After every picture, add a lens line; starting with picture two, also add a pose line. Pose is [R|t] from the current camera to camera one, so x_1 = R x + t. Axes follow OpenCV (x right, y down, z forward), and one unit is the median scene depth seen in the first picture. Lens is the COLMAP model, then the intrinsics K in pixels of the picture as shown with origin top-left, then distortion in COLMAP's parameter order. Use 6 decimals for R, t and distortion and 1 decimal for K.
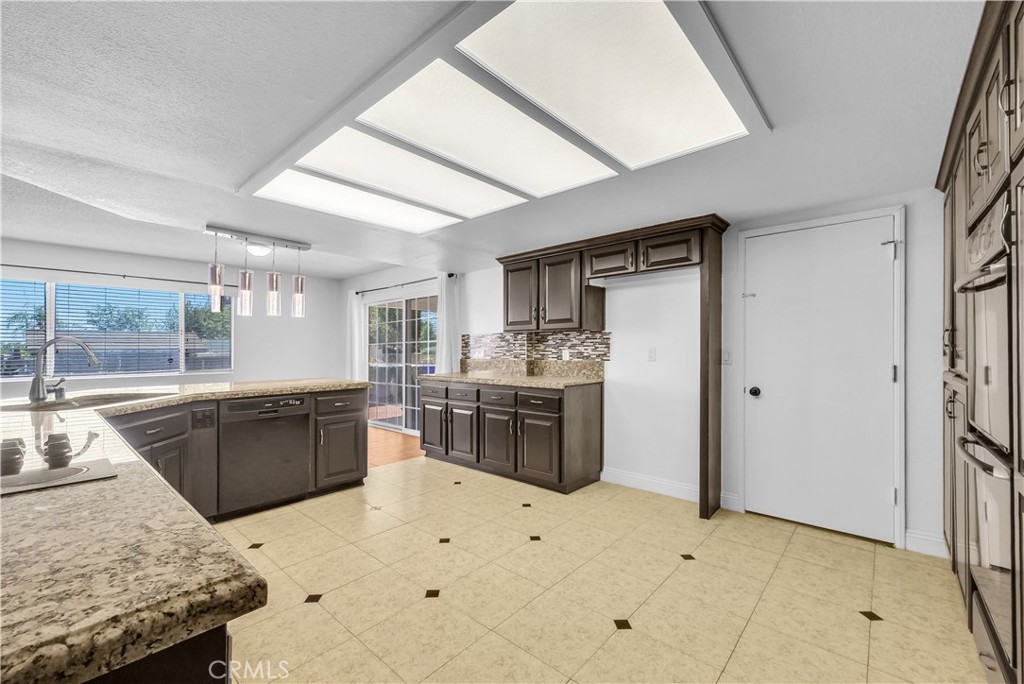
lens RADIAL K [[422.0, 0, 512.0], [0, 422.0, 342.0], [0, 0, 1]] dist [0.009943, 0.000192]
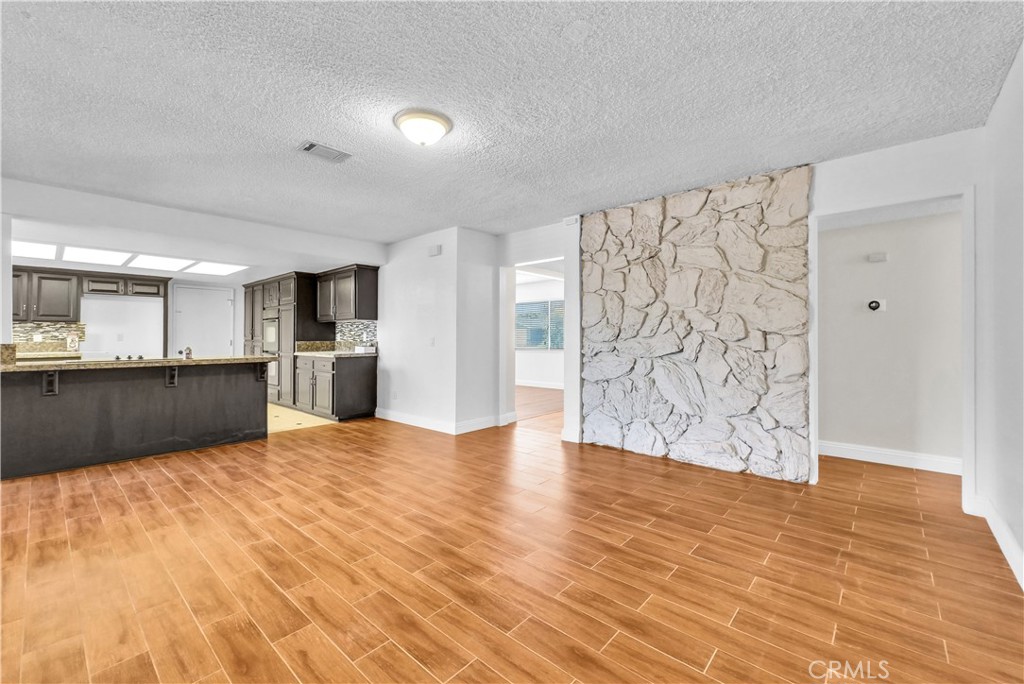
lens RADIAL K [[422.0, 0, 512.0], [0, 422.0, 342.0], [0, 0, 1]] dist [0.009943, 0.000192]
pose [[0.002543, -0.004082, 0.999988, -1.459692], [-0.013031, 0.999907, 0.004115, 0.019058], [-0.999912, -0.013042, 0.002489, -0.693436]]
